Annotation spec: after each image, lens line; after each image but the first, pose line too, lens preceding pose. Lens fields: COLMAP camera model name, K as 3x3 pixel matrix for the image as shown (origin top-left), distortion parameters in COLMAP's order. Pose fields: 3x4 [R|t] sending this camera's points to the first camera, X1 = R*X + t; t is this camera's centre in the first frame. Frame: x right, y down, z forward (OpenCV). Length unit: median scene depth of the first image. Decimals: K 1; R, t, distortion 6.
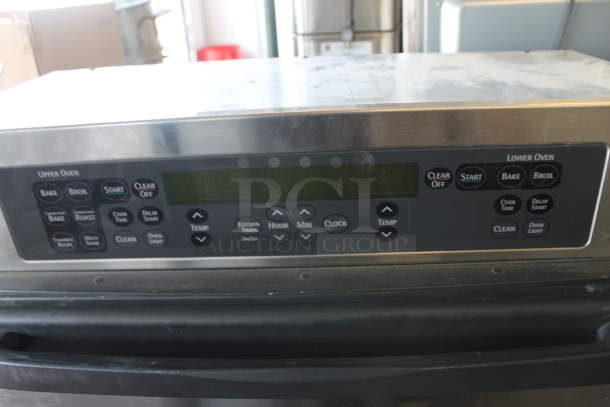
lens RADIAL K [[519.6, 0, 305.0], [0, 519.6, 203.5], [0, 0, 1]] dist [-0.118970, 0.023952]
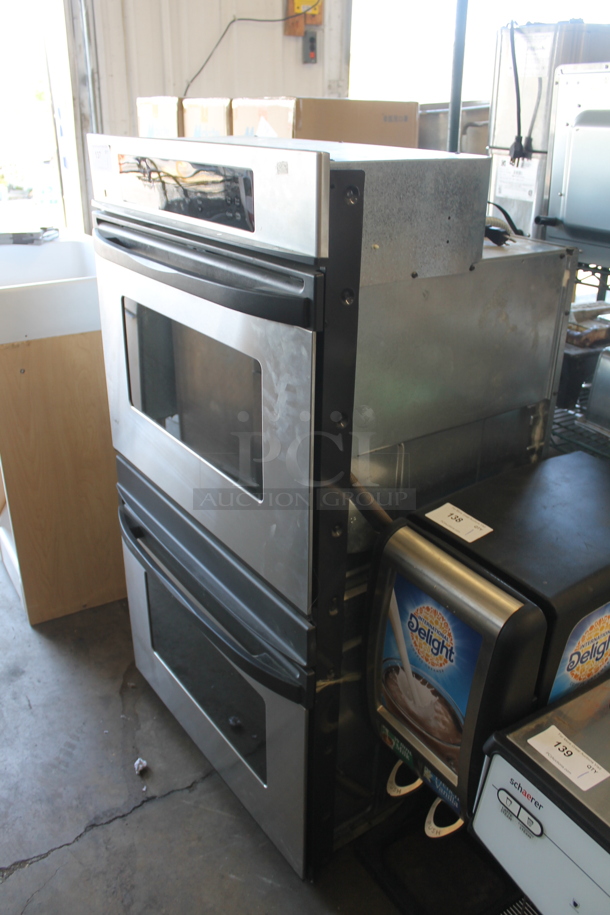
lens RADIAL K [[779.5, 0, 305.0], [0, 779.5, 457.5], [0, 0, 1]] dist [-0.118970, 0.023952]
pose [[0.590786, 0.378374, -0.712604, 2.175479], [-0.360222, 0.914000, 0.186666, 0.262577], [0.721950, 0.146416, 0.676277, -0.555714]]
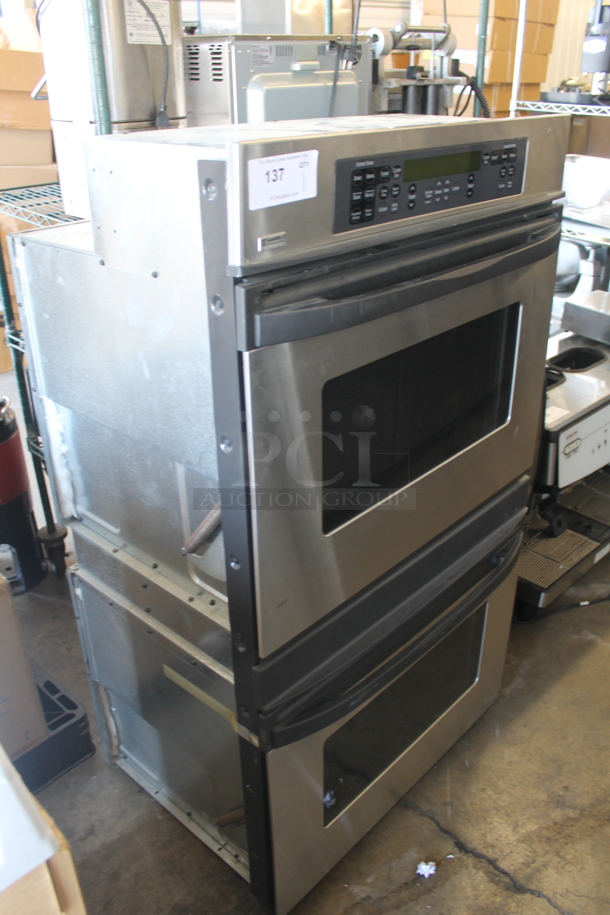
lens RADIAL K [[779.5, 0, 305.0], [0, 779.5, 457.5], [0, 0, 1]] dist [-0.118970, 0.023952]
pose [[0.647799, -0.306695, 0.697348, -2.465817], [0.287303, 0.946144, 0.149226, 0.382518], [-0.705559, 0.103682, 0.701026, -0.420694]]
